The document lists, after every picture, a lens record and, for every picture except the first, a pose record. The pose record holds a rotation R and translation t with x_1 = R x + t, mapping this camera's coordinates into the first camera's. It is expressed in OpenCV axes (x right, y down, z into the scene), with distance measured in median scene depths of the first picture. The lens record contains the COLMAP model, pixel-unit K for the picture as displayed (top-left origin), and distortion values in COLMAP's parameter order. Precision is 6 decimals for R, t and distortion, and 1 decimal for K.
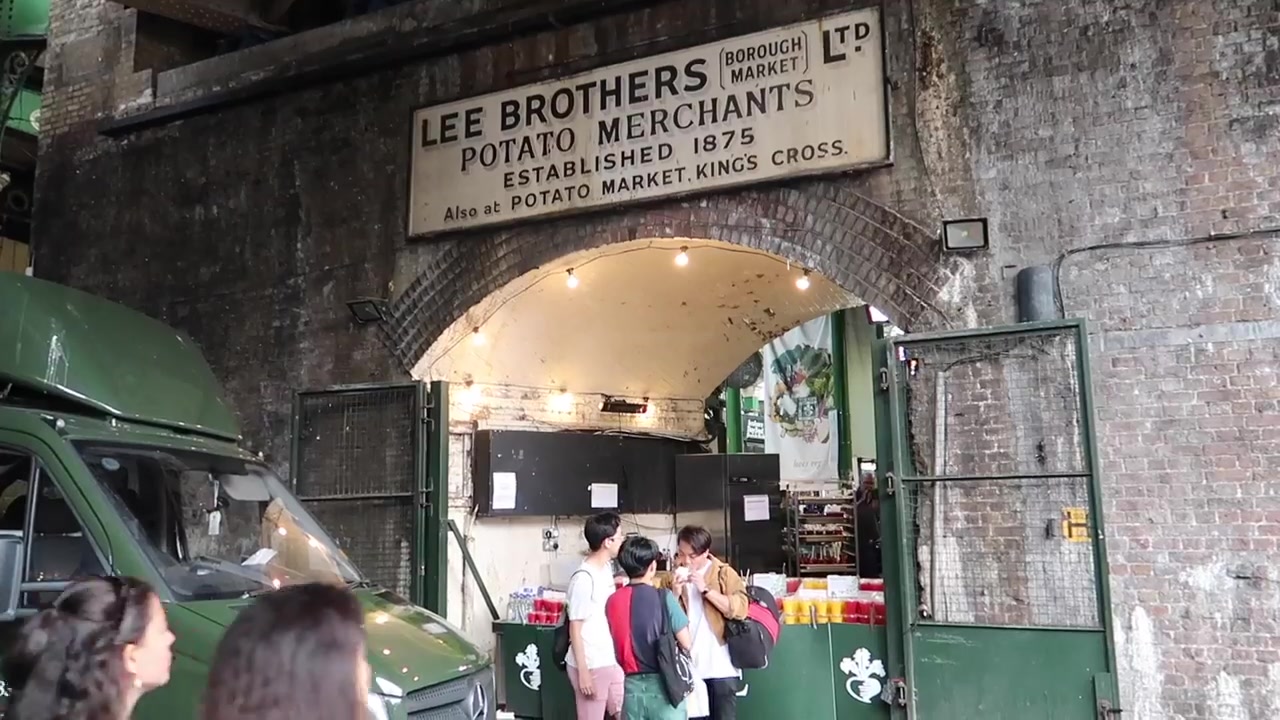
lens RADIAL K [[1047.4, 0, 639.9], [0, 1047.4, 359.6], [0, 0, 1]] dist [-0.077061, 0.034534]
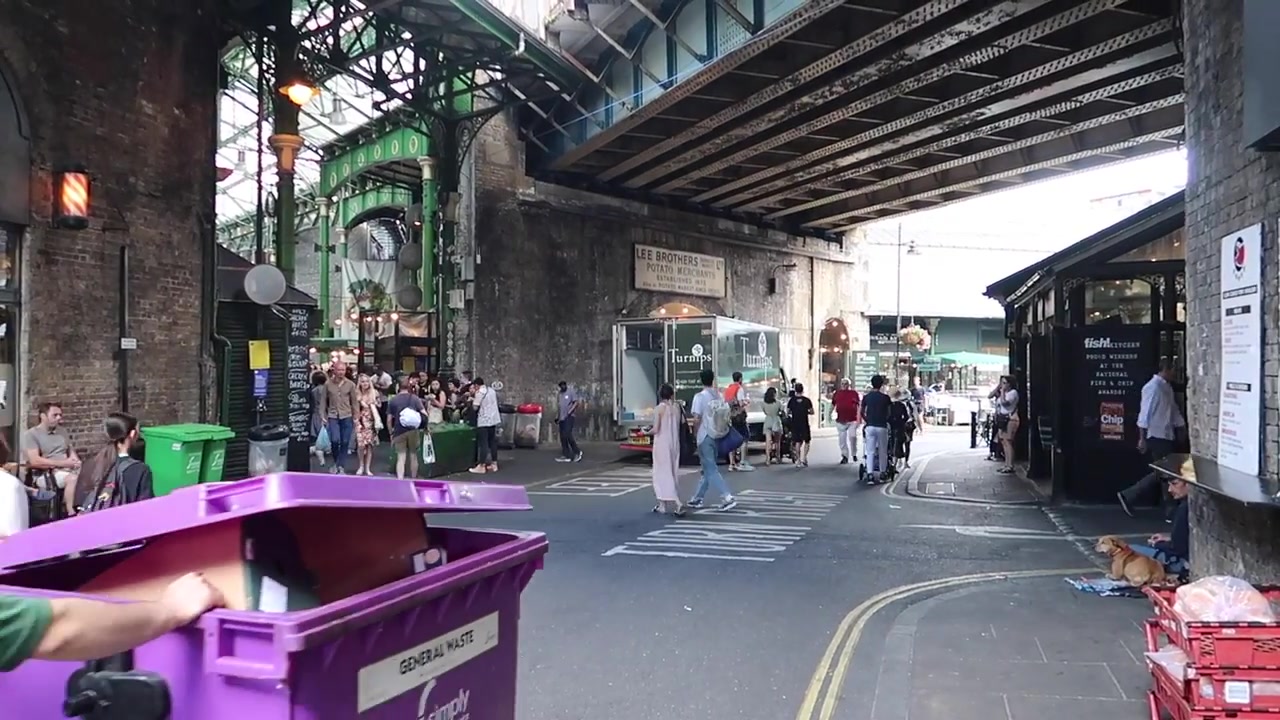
lens RADIAL K [[1047.4, 0, 639.6], [0, 1047.4, 361.6], [0, 0, 1]] dist [-0.077061, 0.034534]
pose [[0.243880, 0.022403, 0.969546, -3.157007], [-0.163488, 0.986375, 0.018332, 0.036025], [-0.955926, -0.162980, 0.244220, 0.198681]]
